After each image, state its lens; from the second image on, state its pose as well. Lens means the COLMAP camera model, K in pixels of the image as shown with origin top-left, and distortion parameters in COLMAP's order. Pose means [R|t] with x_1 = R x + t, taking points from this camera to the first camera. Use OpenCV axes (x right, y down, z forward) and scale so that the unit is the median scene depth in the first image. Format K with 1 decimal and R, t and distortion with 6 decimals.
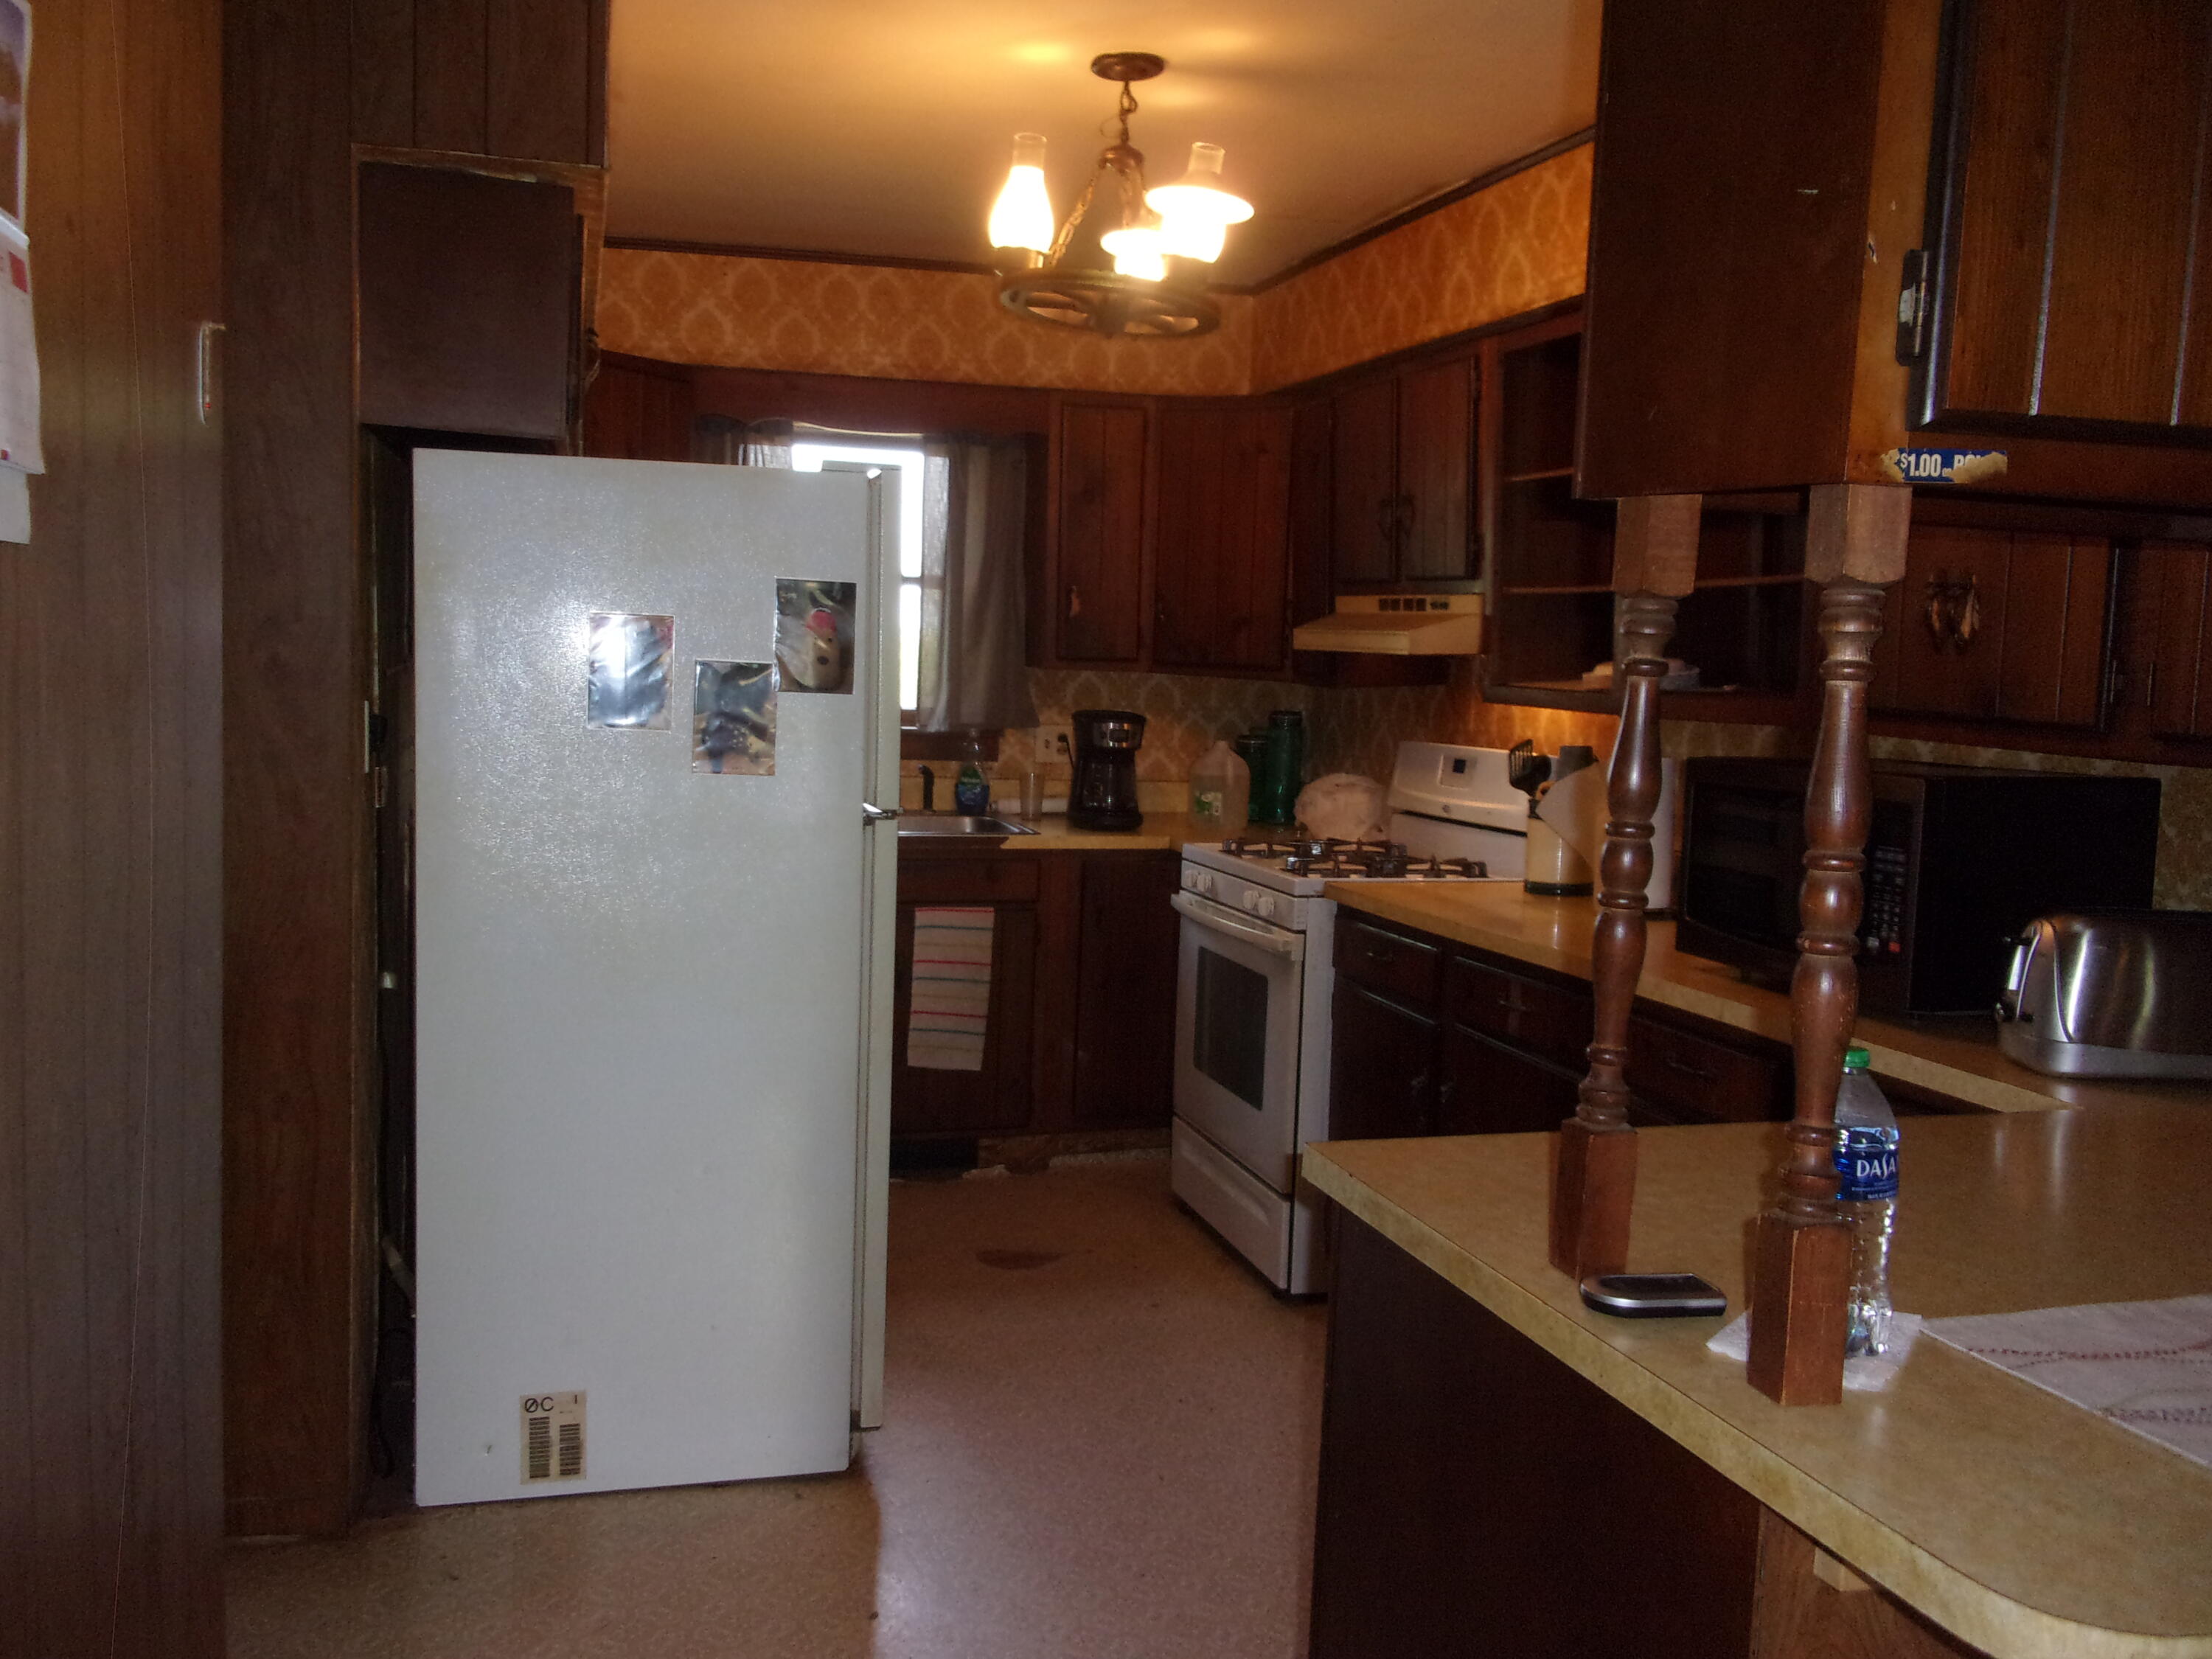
lens RADIAL K [[1860.1, 0, 1093.0], [0, 1860.1, 824.9], [0, 0, 1]] dist [0.020073, -0.015571]
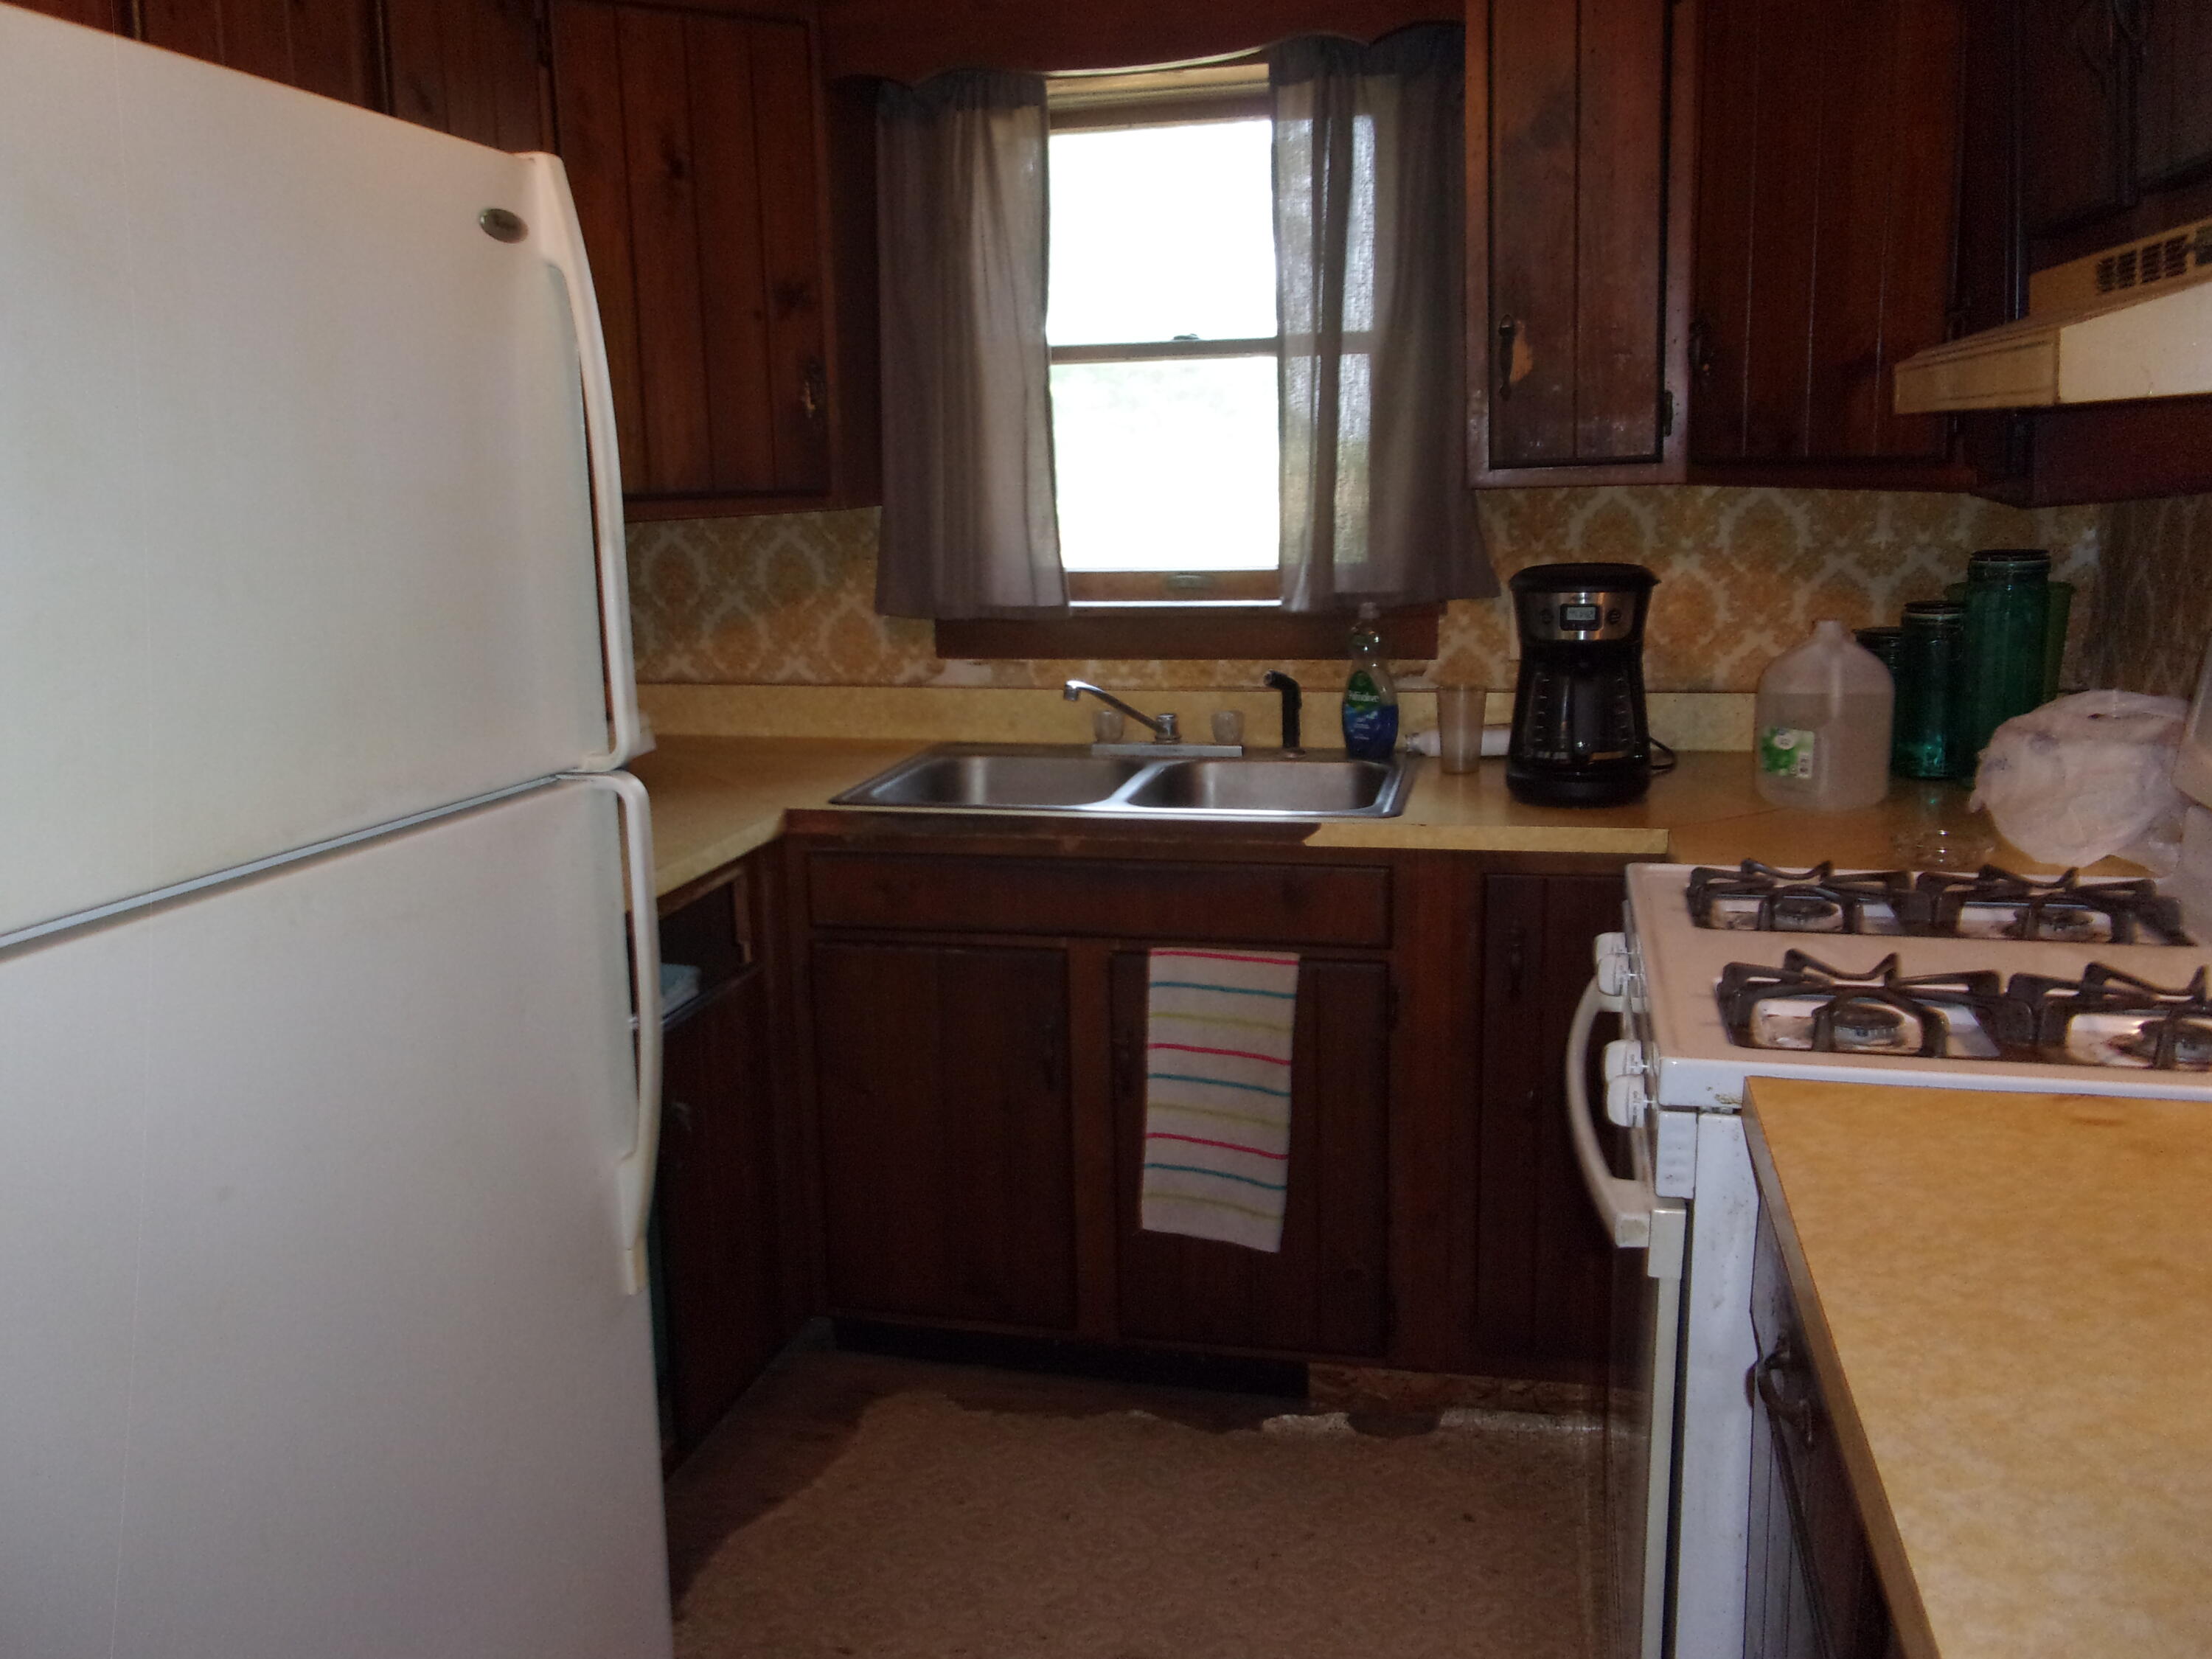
lens RADIAL K [[1736.8, 0, 1102.6], [0, 1736.8, 778.1], [0, 0, 1]] dist [-0.065650, -0.000605]
pose [[0.833499, 0.033037, -0.551532, 0.161563], [0.010524, 0.997080, 0.075629, -0.041146], [0.552421, -0.068841, 0.830718, 0.543843]]
